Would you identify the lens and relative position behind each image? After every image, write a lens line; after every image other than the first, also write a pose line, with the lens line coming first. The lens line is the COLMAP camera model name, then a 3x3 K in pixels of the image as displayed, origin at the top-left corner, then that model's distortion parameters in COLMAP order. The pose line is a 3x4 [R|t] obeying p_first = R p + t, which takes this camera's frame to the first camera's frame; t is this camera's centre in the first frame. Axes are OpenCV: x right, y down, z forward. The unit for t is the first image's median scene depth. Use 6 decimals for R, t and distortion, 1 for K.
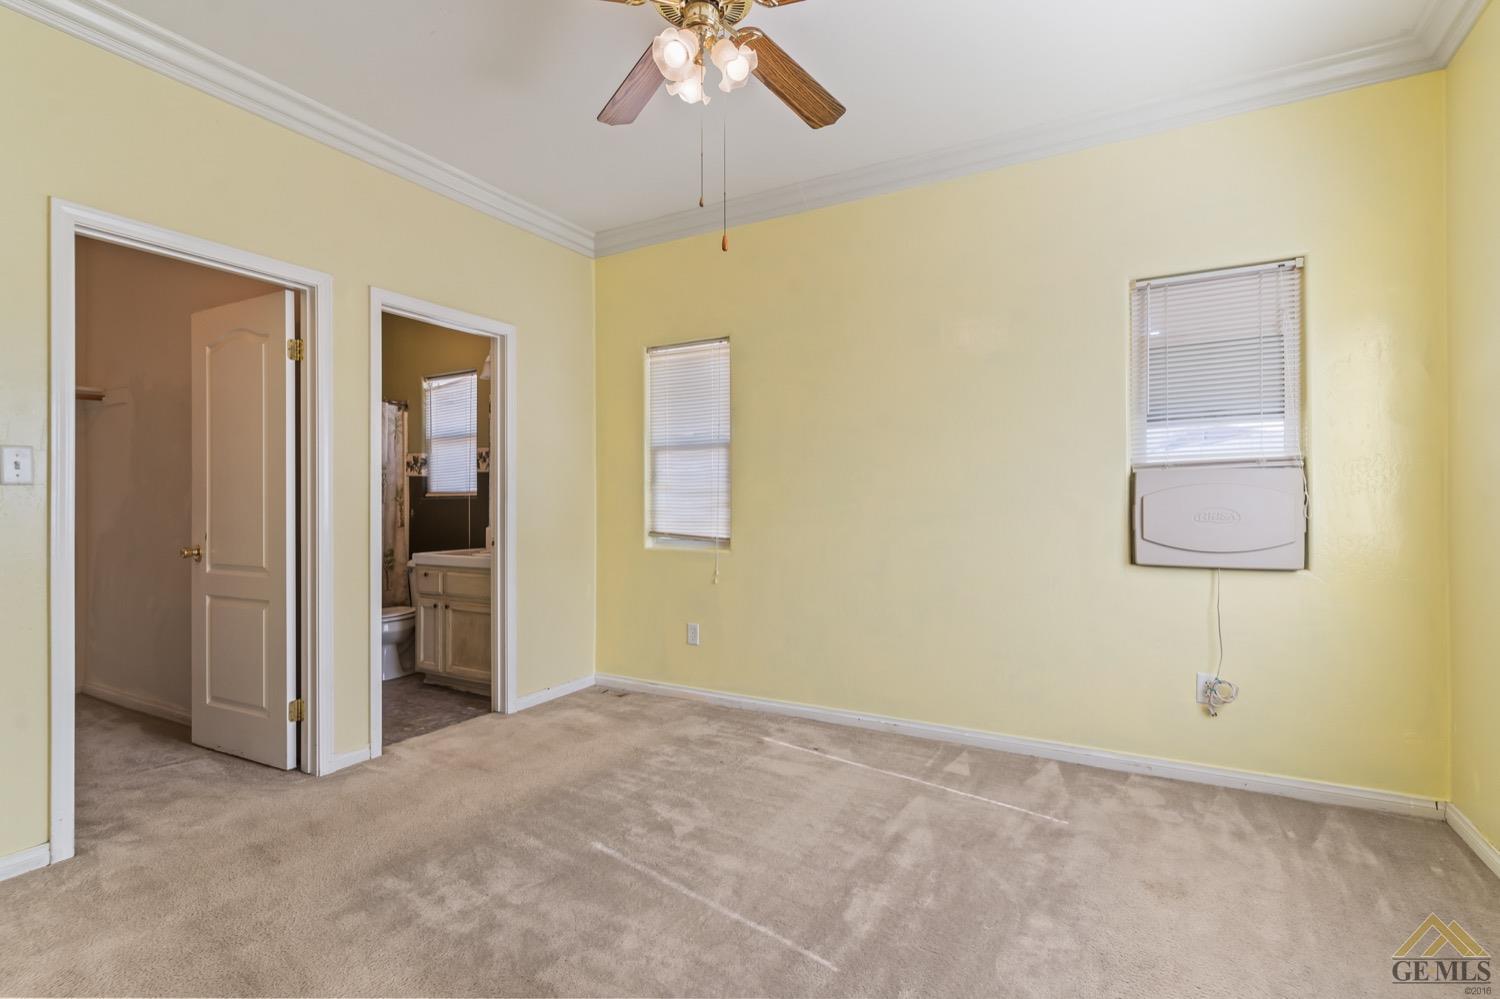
lens RADIAL K [[733.1, 0, 750.4], [0, 733.1, 501.8], [0, 0, 1]] dist [0.002818, -0.000142]
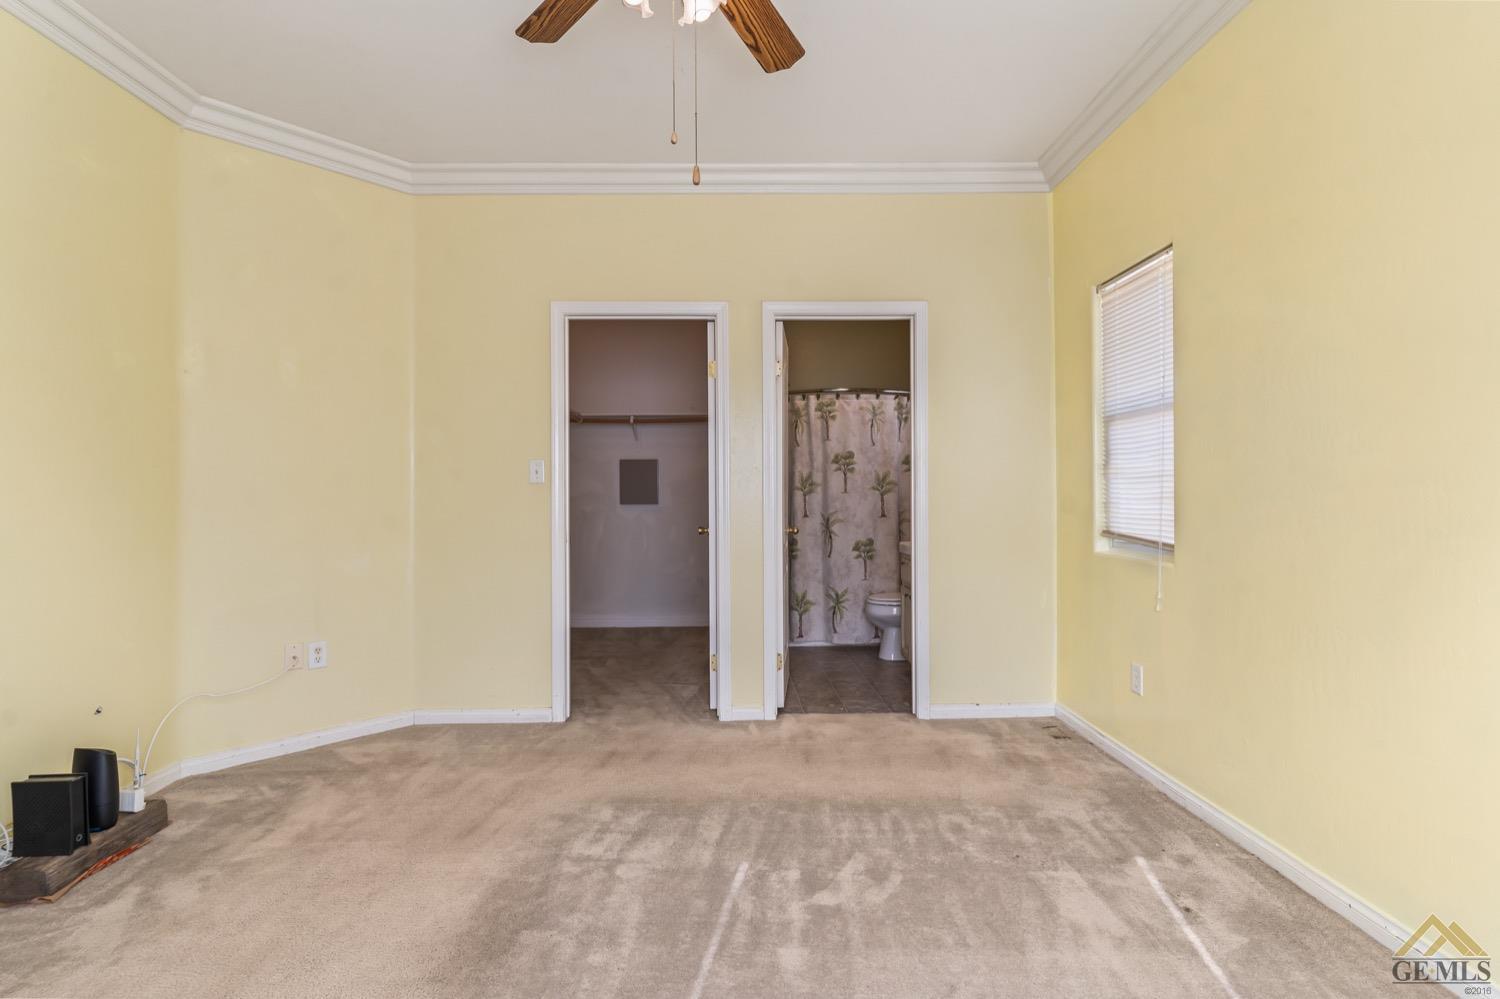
lens RADIAL K [[733.1, 0, 737.4], [0, 733.1, 493.0], [0, 0, 1]] dist [0.002818, -0.000142]
pose [[0.487519, -0.001266, -0.873112, 0.394619], [0.005816, 0.999981, 0.001798, -0.001517], [0.873093, -0.005955, 0.487517, 0.364023]]
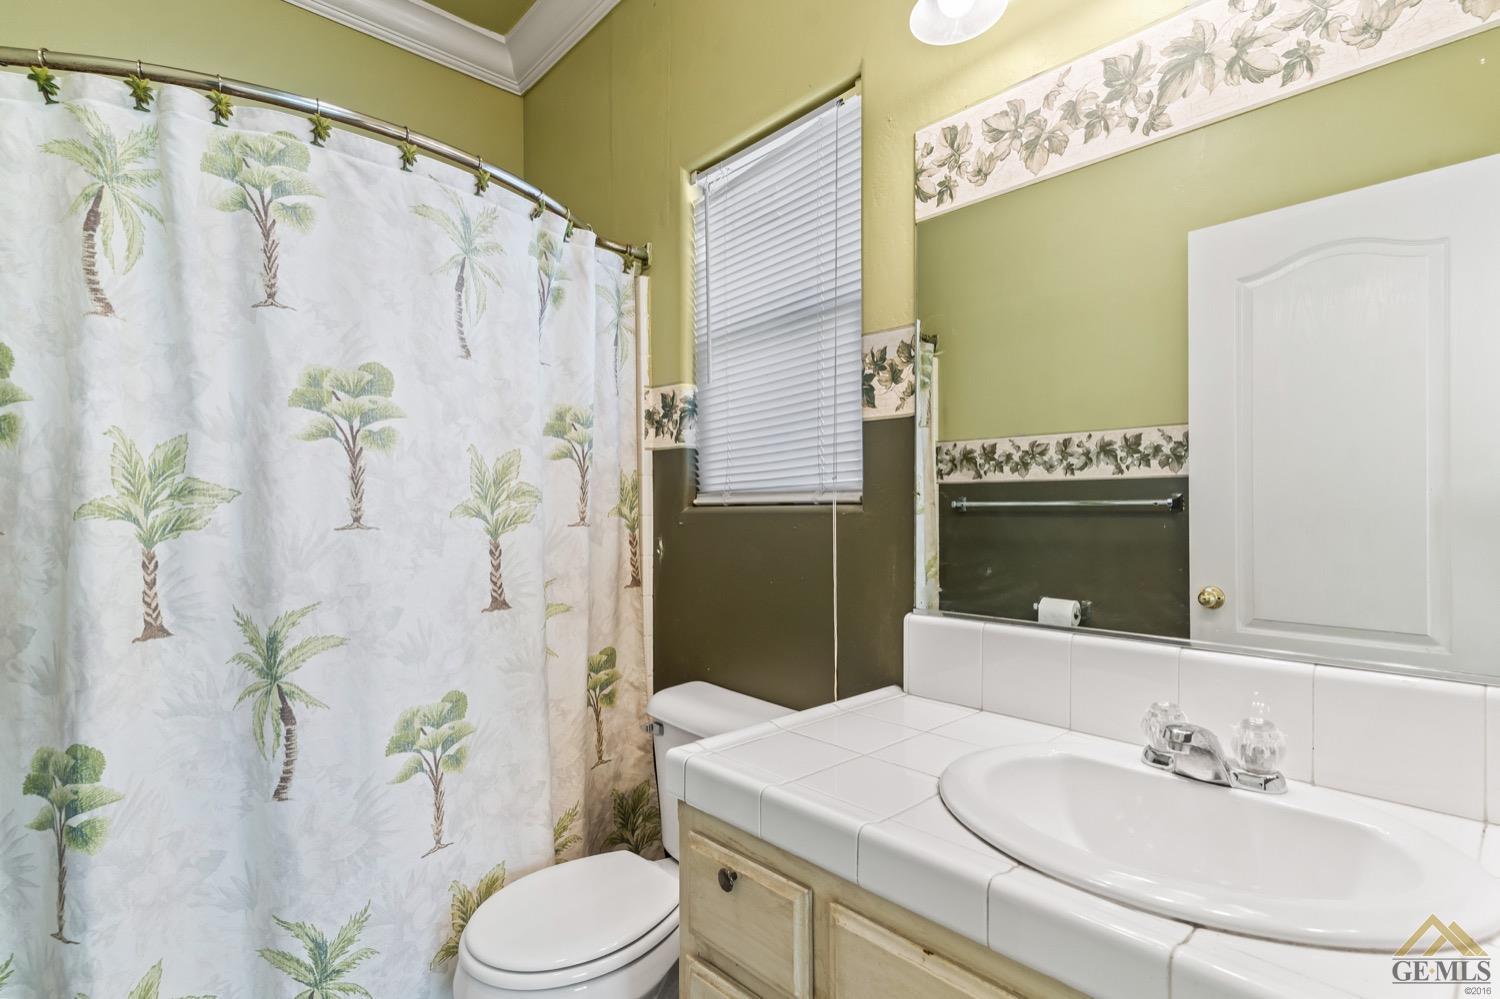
lens RADIAL K [[733.1, 0, 756.1], [0, 733.1, 517.0], [0, 0, 1]] dist [0.002818, -0.000142]
pose [[0.956004, -0.001103, -0.293352, -0.438599], [0.004099, 0.999946, 0.009596, -0.006360], [0.293325, -0.010377, 0.955956, 0.945461]]
